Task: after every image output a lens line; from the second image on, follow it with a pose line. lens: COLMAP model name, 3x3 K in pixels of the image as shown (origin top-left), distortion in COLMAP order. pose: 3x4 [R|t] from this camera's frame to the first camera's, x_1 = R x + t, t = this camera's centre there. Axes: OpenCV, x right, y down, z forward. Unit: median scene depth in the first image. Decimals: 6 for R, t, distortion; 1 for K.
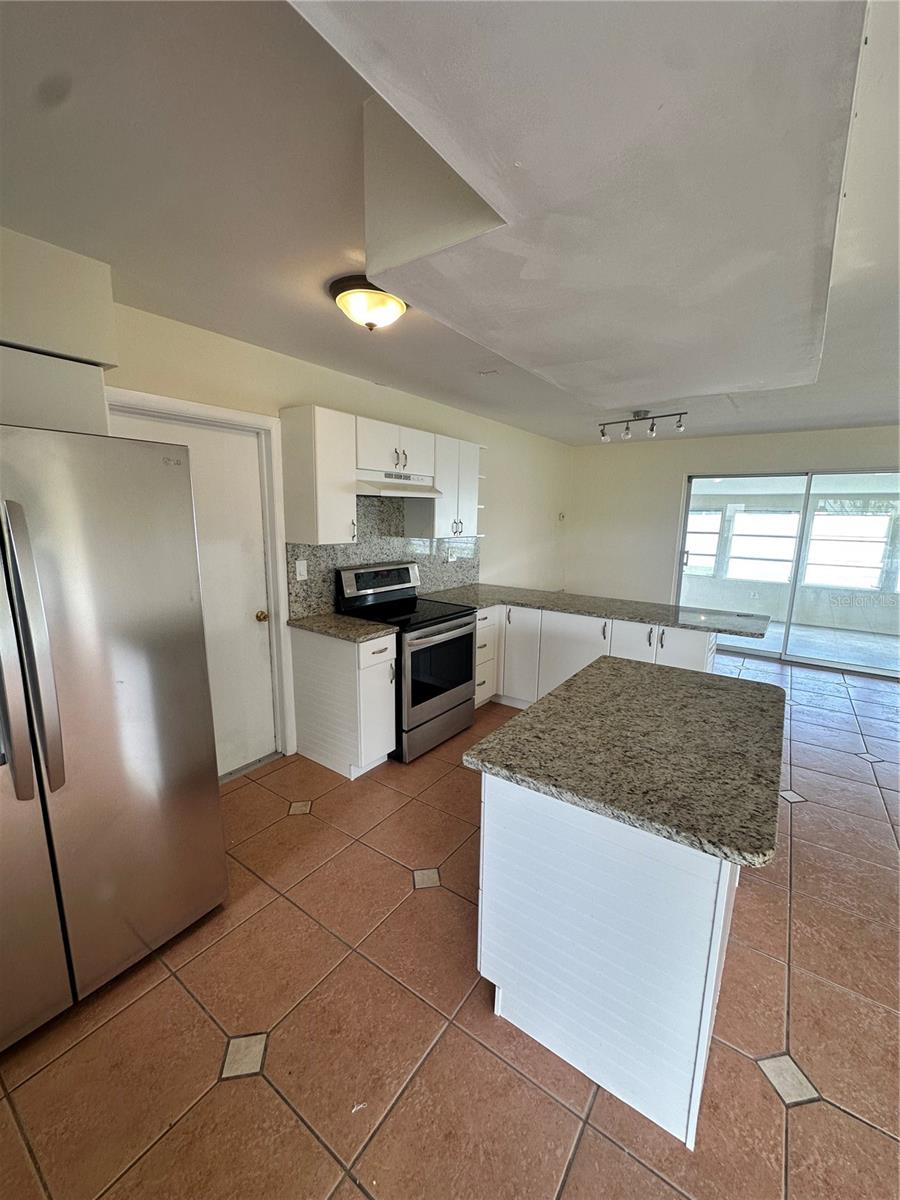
lens RADIAL K [[479.2, 0, 450.5], [0, 479.2, 600.8], [0, 0, 1]] dist [-0.006621, 0.001932]
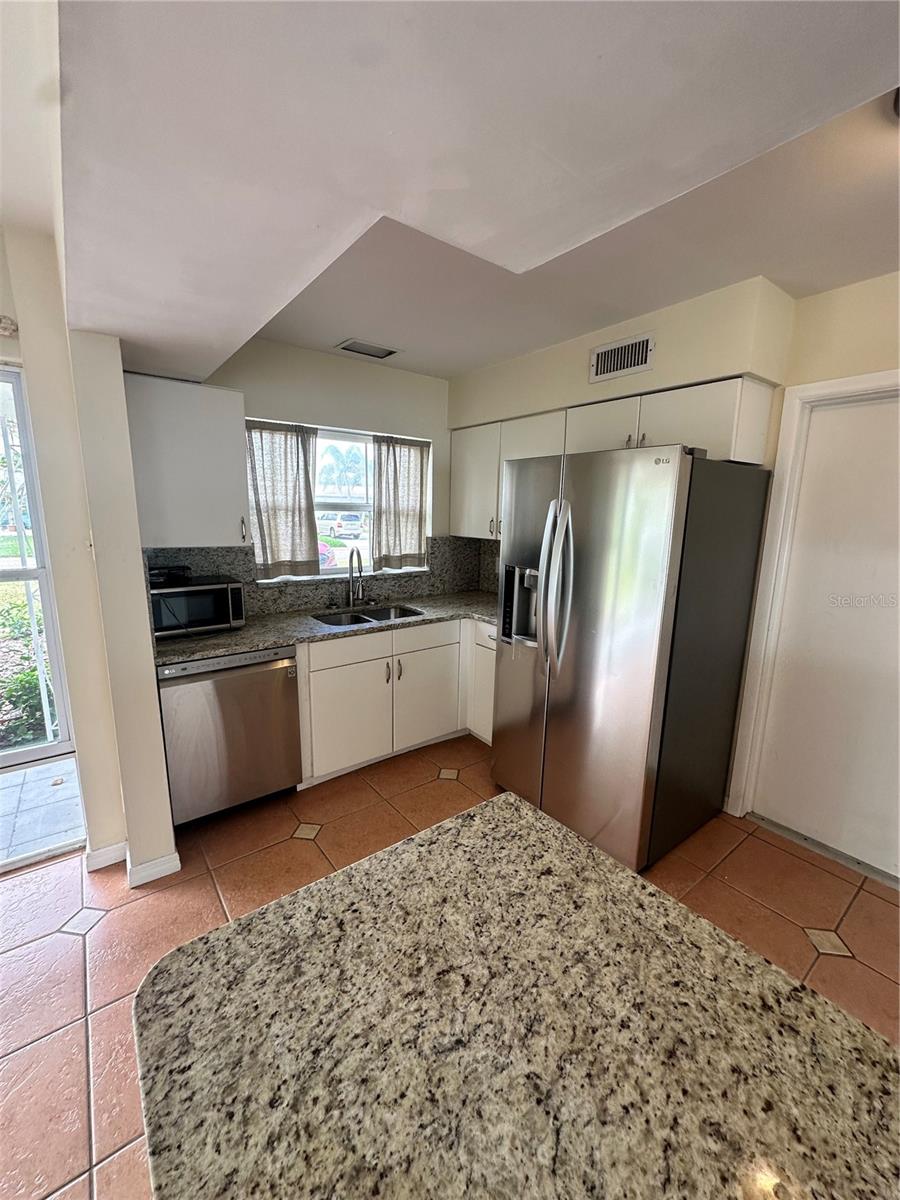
lens RADIAL K [[479.2, 0, 450.5], [0, 479.2, 600.8], [0, 0, 1]] dist [-0.006621, 0.001932]
pose [[-0.289215, 0.161216, -0.943591, 0.743534], [-0.194574, 0.955239, 0.222844, -0.146118], [0.937281, 0.248048, -0.244901, 0.986834]]
